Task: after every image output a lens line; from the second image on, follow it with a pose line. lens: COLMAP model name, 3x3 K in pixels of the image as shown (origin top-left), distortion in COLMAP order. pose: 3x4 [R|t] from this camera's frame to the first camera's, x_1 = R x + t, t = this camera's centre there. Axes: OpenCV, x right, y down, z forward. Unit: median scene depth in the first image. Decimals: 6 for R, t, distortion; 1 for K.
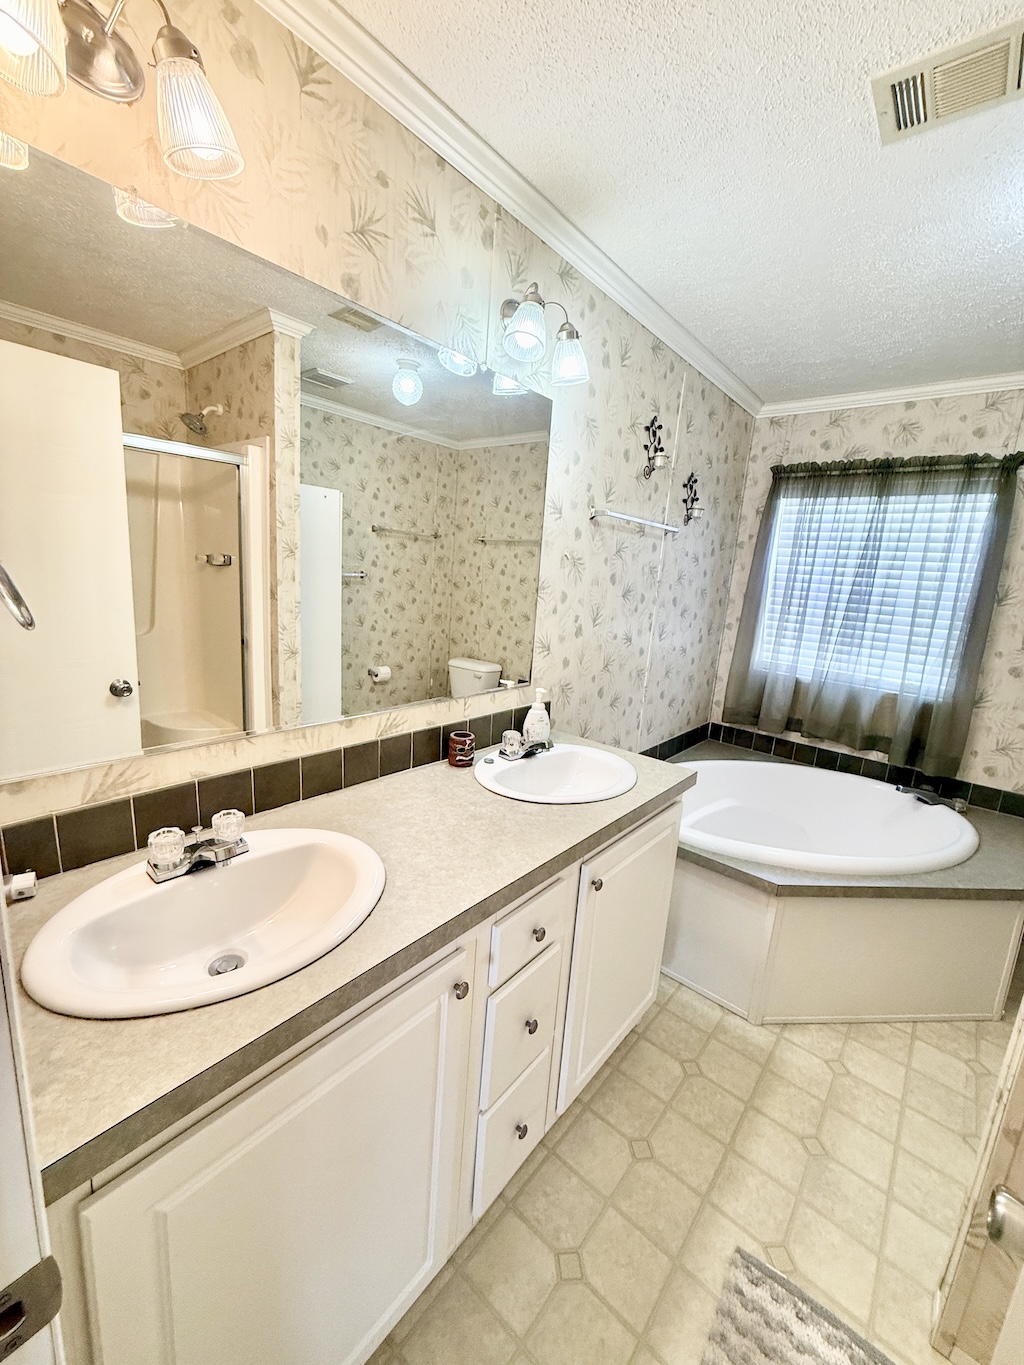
lens RADIAL K [[546.6, 0, 513.6], [0, 546.6, 677.1], [0, 0, 1]] dist [0.004577, -0.000096]
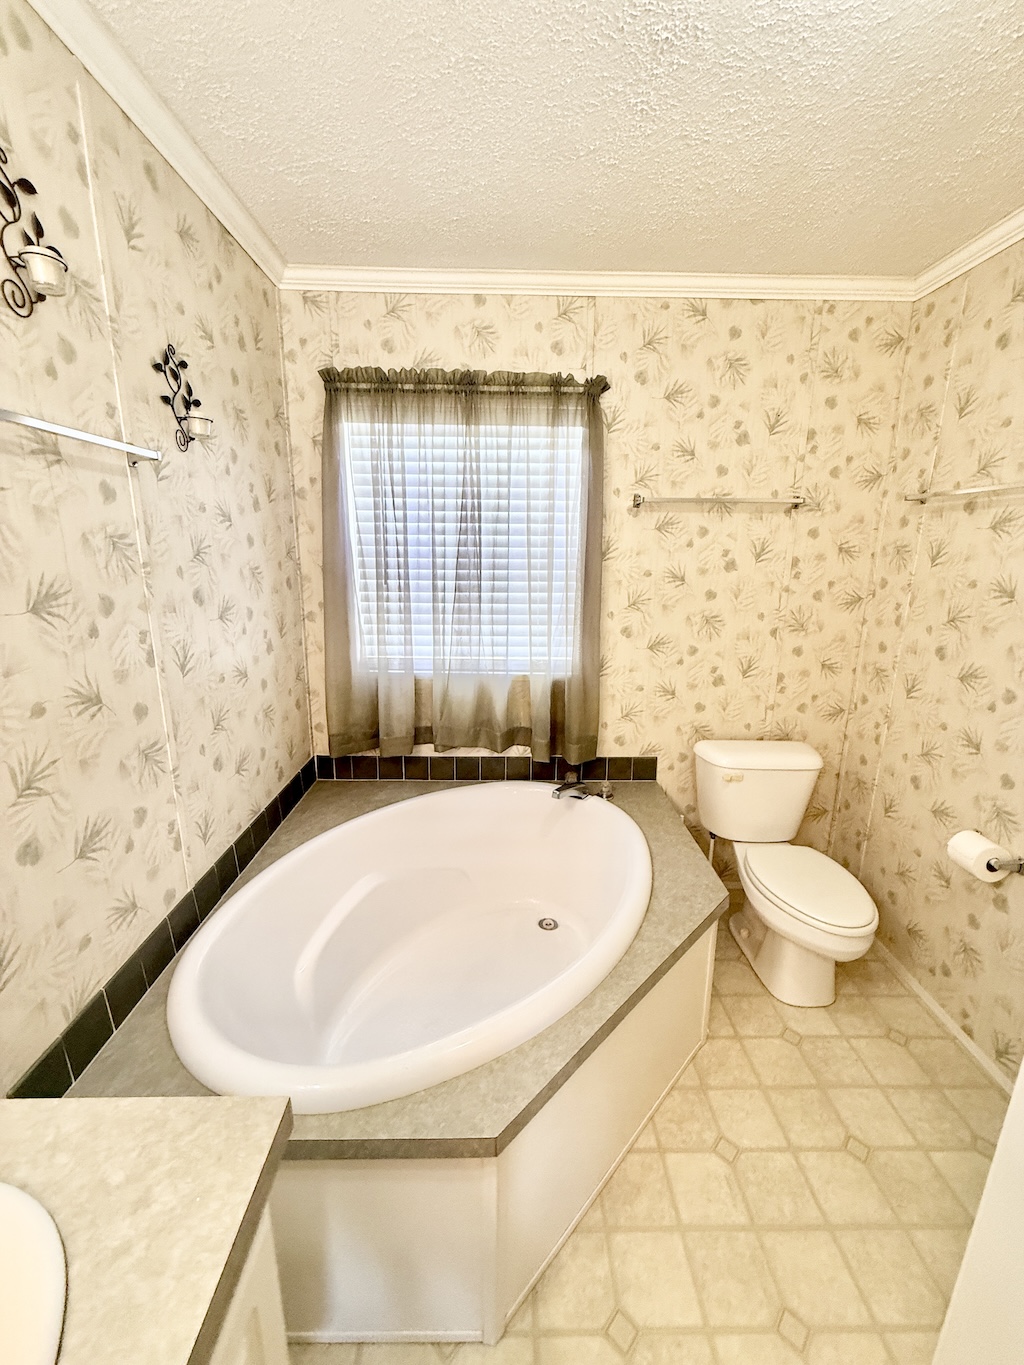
lens RADIAL K [[546.6, 0, 513.6], [0, 546.6, 677.1], [0, 0, 1]] dist [0.004577, -0.000096]
pose [[0.751626, -0.212961, 0.624264, 0.170873], [0.169199, 0.977026, 0.129584, -0.076742], [-0.637519, 0.008226, 0.770391, 0.378143]]
